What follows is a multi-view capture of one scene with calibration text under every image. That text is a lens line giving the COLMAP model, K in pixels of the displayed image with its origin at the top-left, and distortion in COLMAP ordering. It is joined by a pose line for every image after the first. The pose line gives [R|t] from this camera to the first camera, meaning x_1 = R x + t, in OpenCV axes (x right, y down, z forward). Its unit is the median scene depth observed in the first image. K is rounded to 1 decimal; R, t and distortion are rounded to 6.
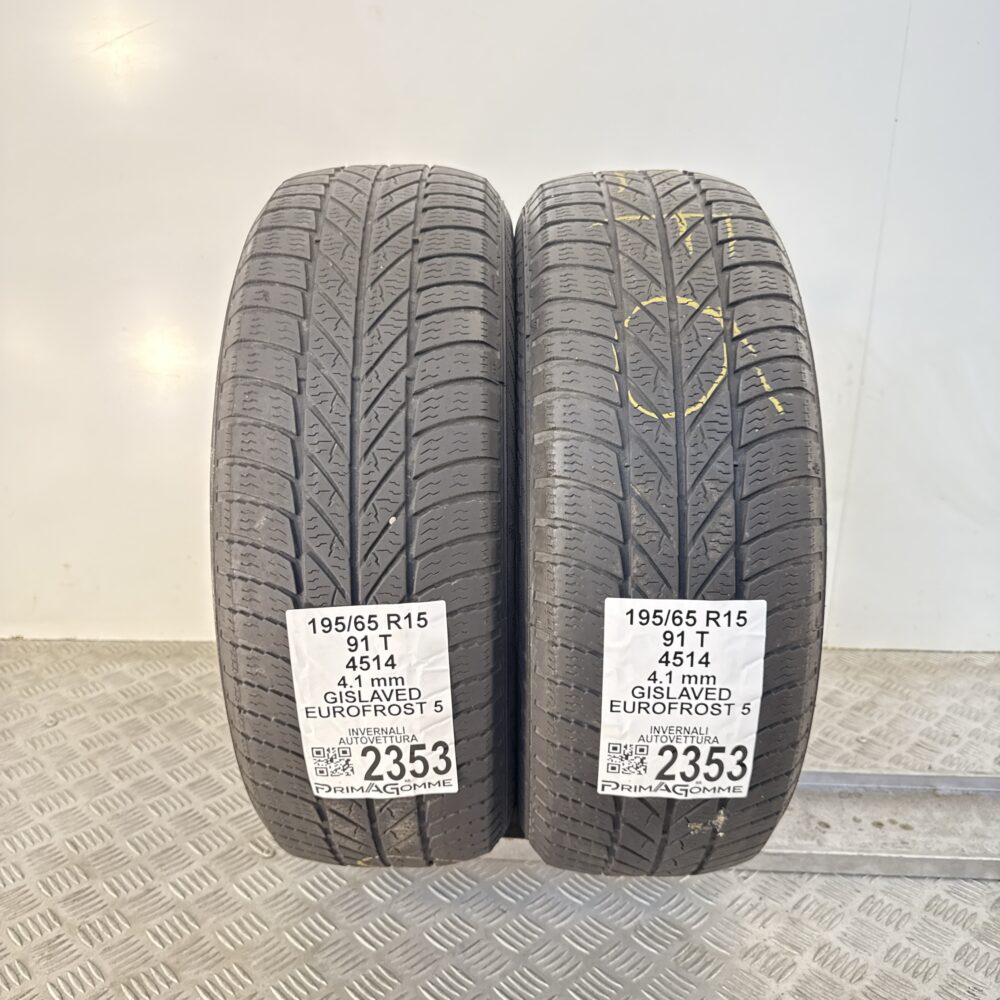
lens RADIAL K [[924.0, 0, 480.1], [0, 924.0, 495.6], [0, 0, 1]] dist [0.188207, -0.378140]
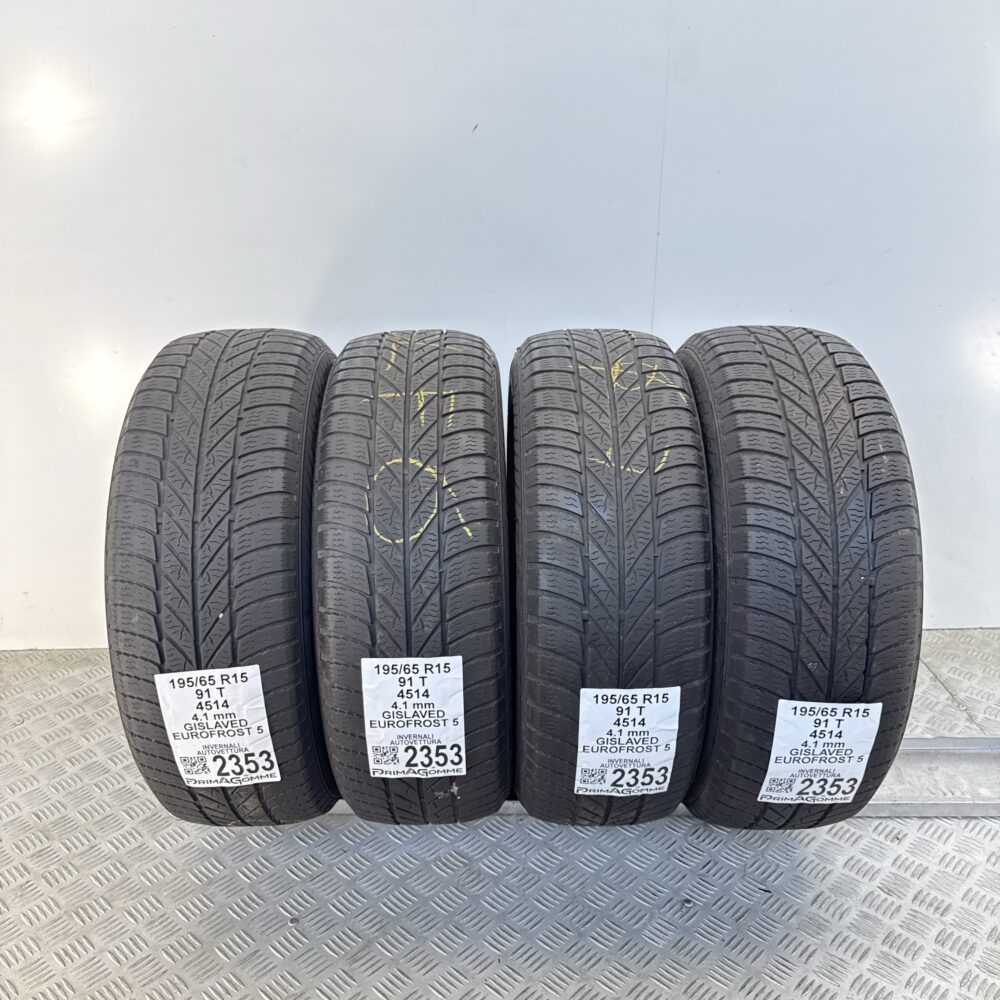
lens RADIAL K [[924.0, 0, 480.1], [0, 924.0, 495.6], [0, 0, 1]] dist [0.188207, -0.378140]
pose [[0.999307, -0.029793, 0.022326, 0.296169], [0.028290, 0.997495, 0.064837, -0.251276], [-0.024202, -0.064161, 0.997646, -0.539148]]
